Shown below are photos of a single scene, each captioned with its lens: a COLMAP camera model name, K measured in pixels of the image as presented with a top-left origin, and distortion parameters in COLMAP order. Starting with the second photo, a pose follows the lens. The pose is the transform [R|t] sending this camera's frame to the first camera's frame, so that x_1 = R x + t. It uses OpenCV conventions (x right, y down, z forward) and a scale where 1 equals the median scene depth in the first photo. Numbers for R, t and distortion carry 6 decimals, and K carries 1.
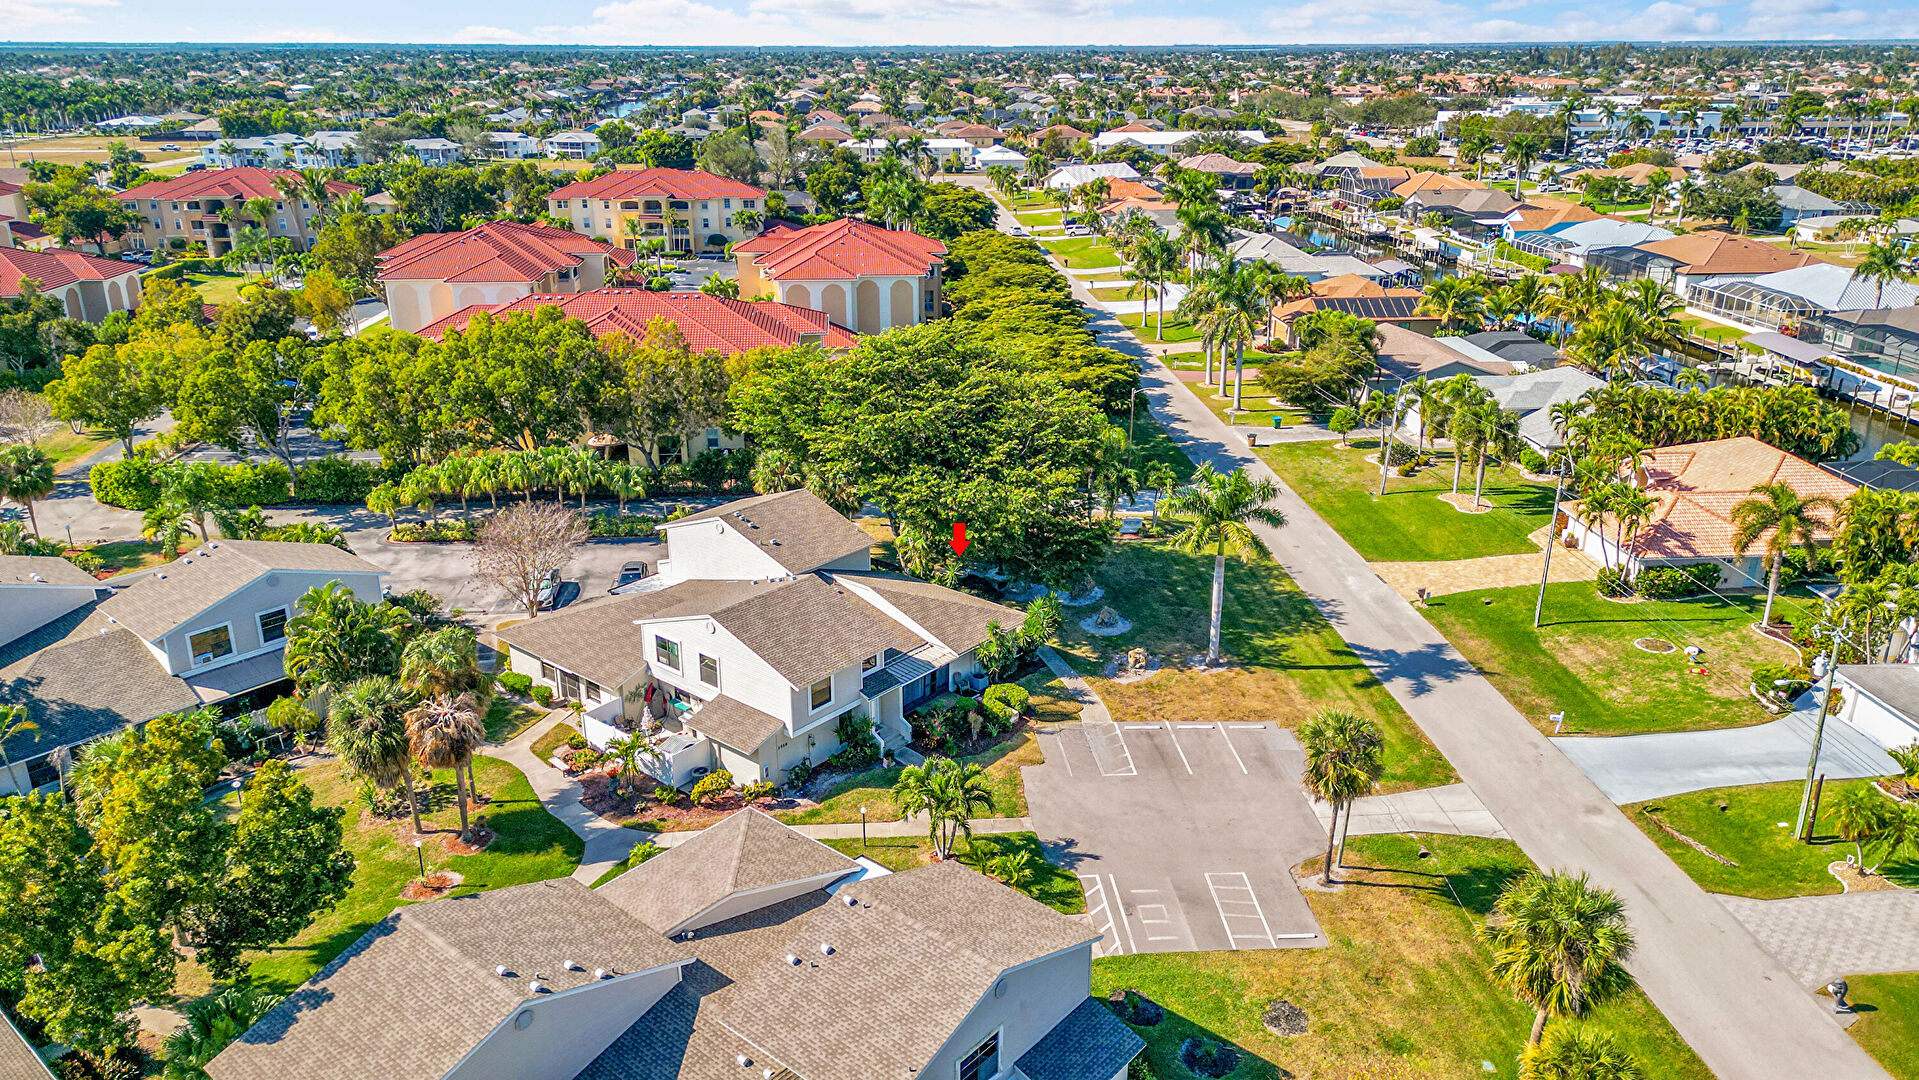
lens RADIAL K [[1354.0, 0, 955.2], [0, 1354.0, 512.5], [0, 0, 1]] dist [0.092137, -0.101749]
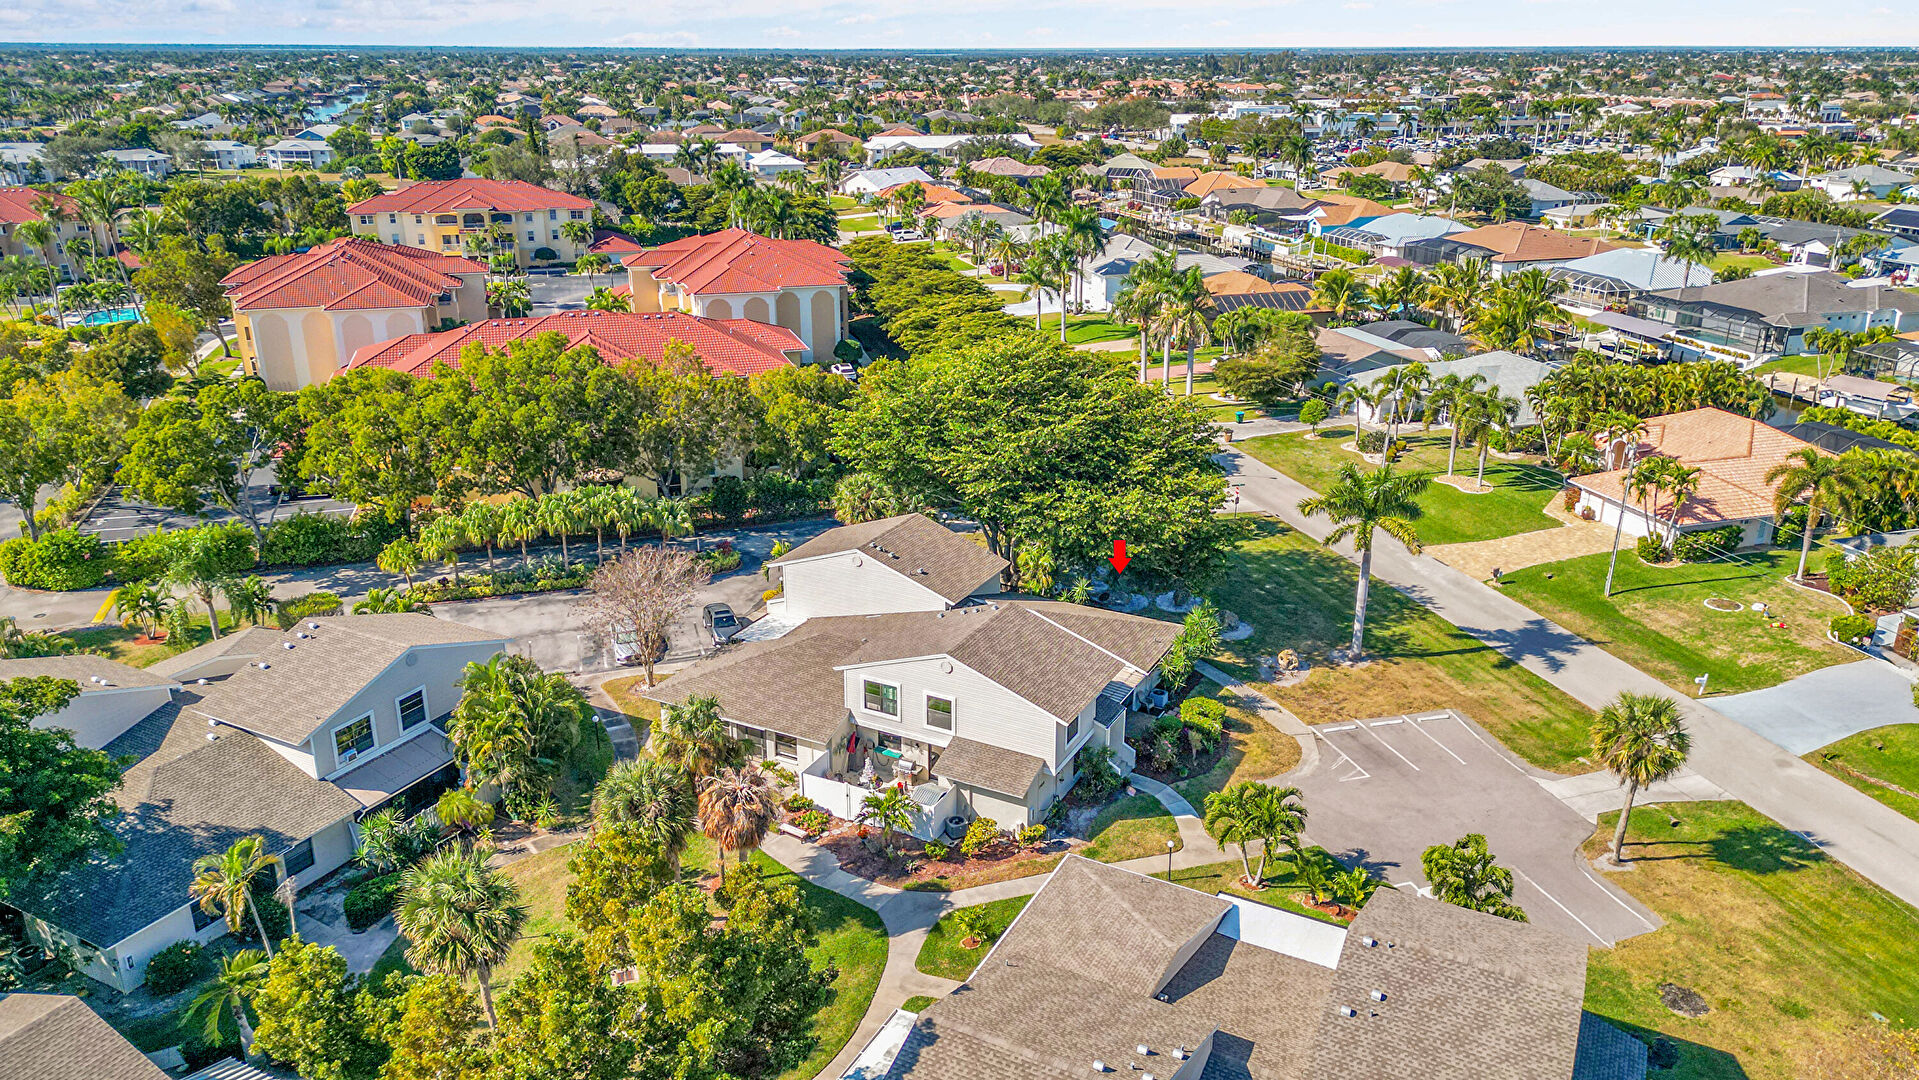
lens RADIAL K [[1354.0, 0, 955.2], [0, 1354.0, 512.5], [0, 0, 1]] dist [0.092137, -0.101749]
pose [[0.975962, -0.067718, 0.207155, -0.245663], [0.068229, 0.997659, 0.004686, -0.017874], [-0.206987, 0.009561, 0.978297, 0.053877]]
